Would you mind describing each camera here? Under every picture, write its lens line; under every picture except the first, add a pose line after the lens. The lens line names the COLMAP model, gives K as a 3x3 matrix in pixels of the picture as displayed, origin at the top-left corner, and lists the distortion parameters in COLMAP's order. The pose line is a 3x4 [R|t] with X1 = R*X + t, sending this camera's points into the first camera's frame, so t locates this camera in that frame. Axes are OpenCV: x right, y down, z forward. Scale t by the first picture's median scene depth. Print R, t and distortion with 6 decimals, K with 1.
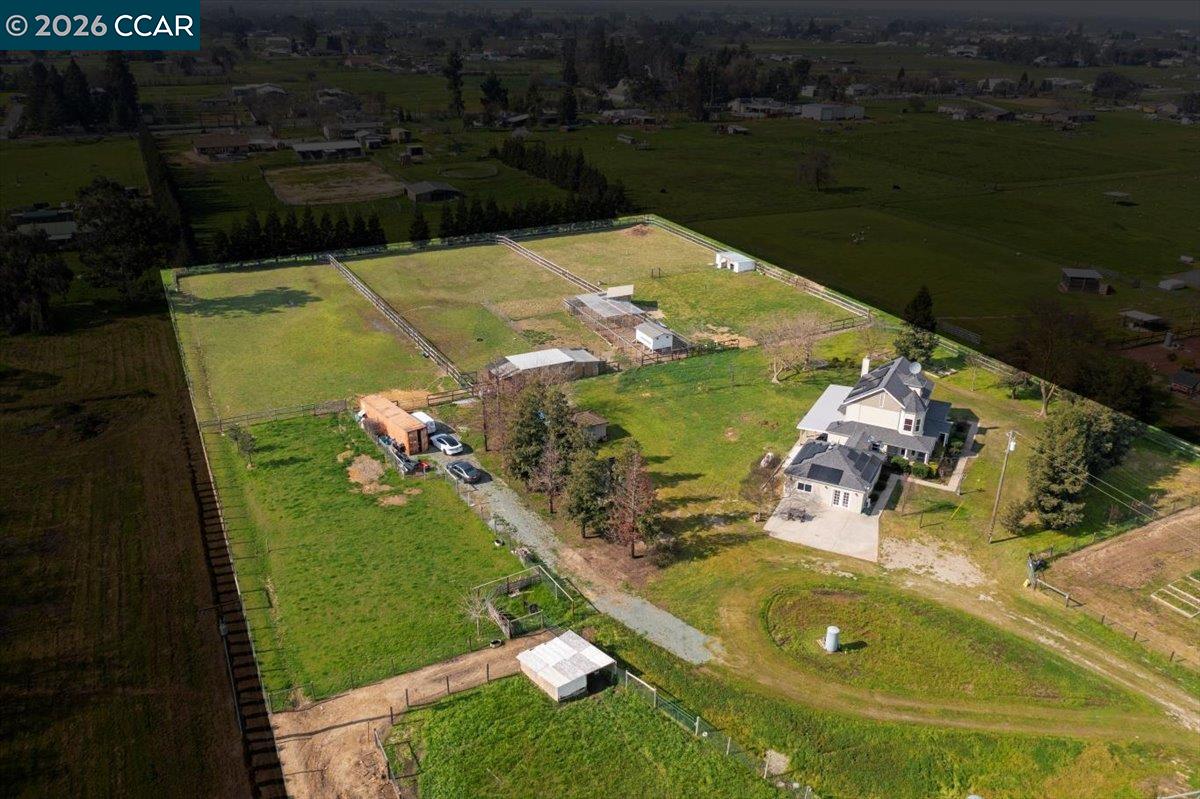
lens RADIAL K [[943.7, 0, 596.5], [0, 943.7, 401.2], [0, 0, 1]] dist [-0.017083, -0.006697]
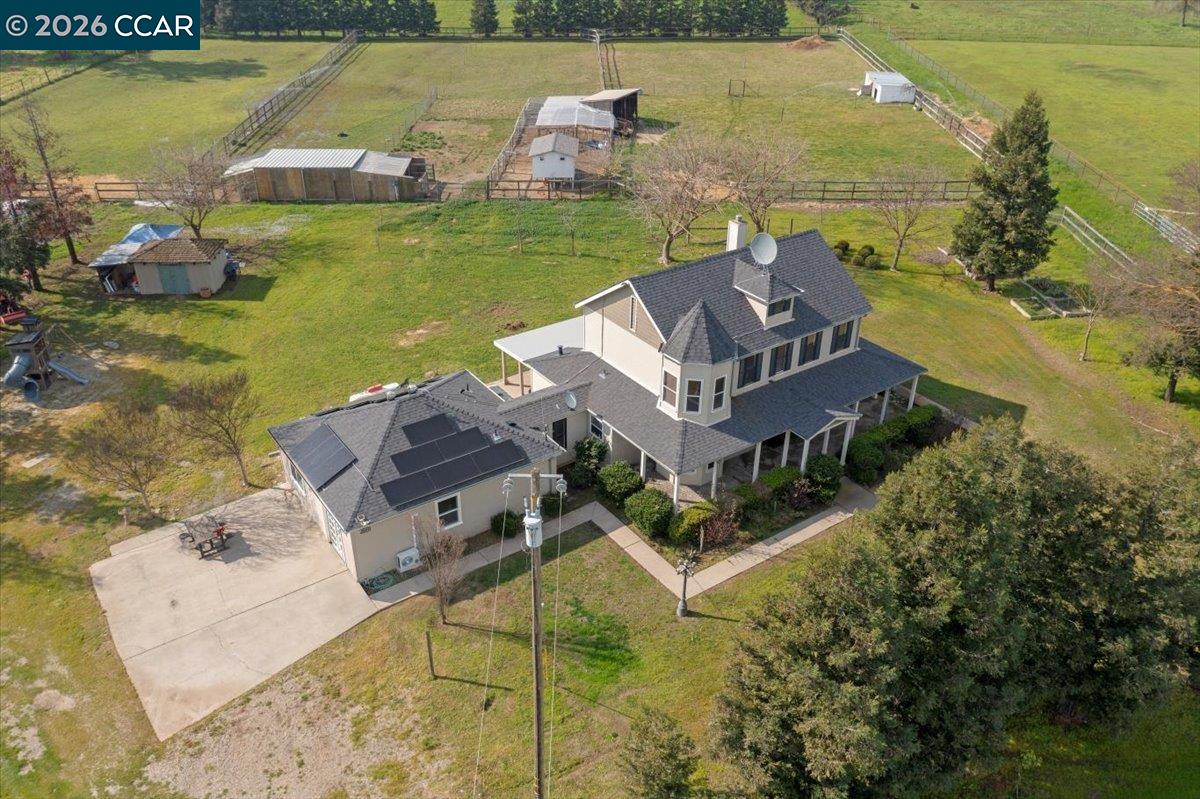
lens RADIAL K [[943.7, 0, 596.5], [0, 943.7, 401.2], [0, 0, 1]] dist [-0.017083, -0.006697]
pose [[0.888512, 0.226876, -0.398840, 0.490581], [-0.180304, 0.971921, 0.151197, -0.023069], [0.421943, -0.062428, 0.904470, 0.697922]]
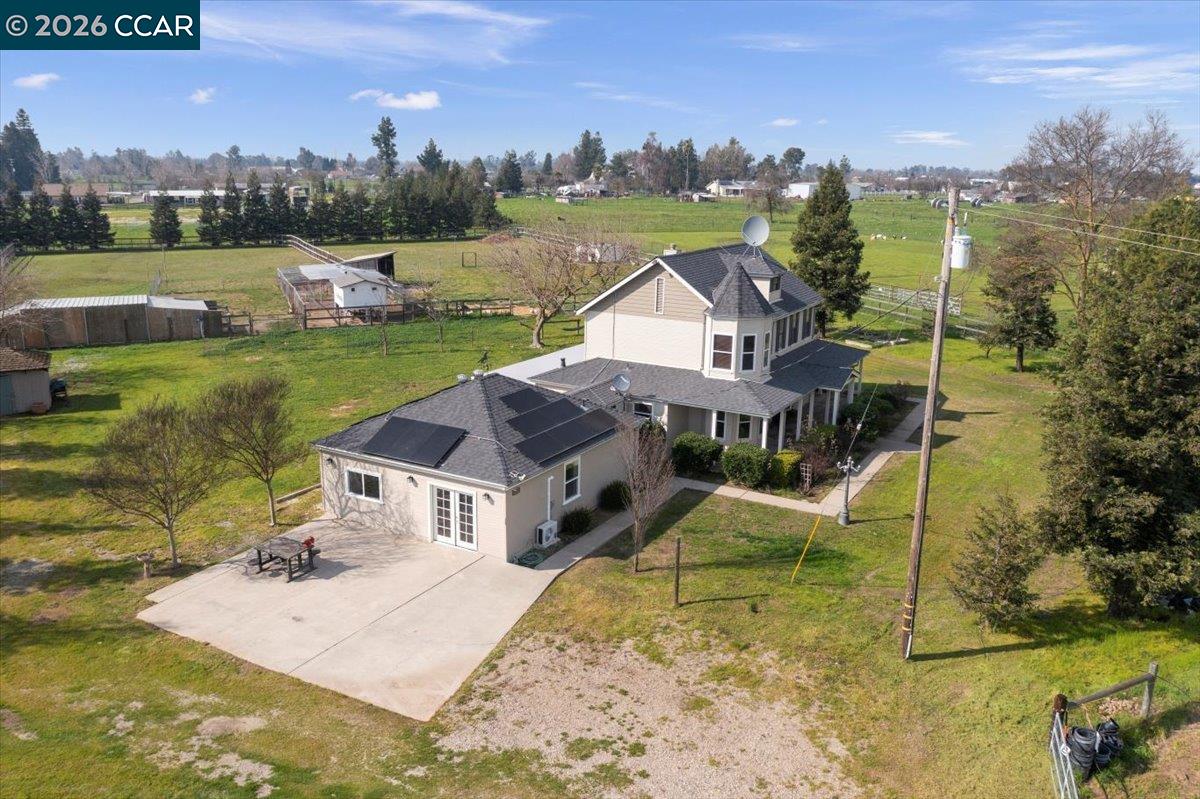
lens RADIAL K [[943.7, 0, 596.5], [0, 943.7, 401.2], [0, 0, 1]] dist [-0.017083, -0.006697]
pose [[0.999146, 0.011347, -0.039738, 0.318115], [-0.017633, 0.986700, -0.161591, 0.115311], [0.037376, 0.162153, 0.986057, 0.675231]]
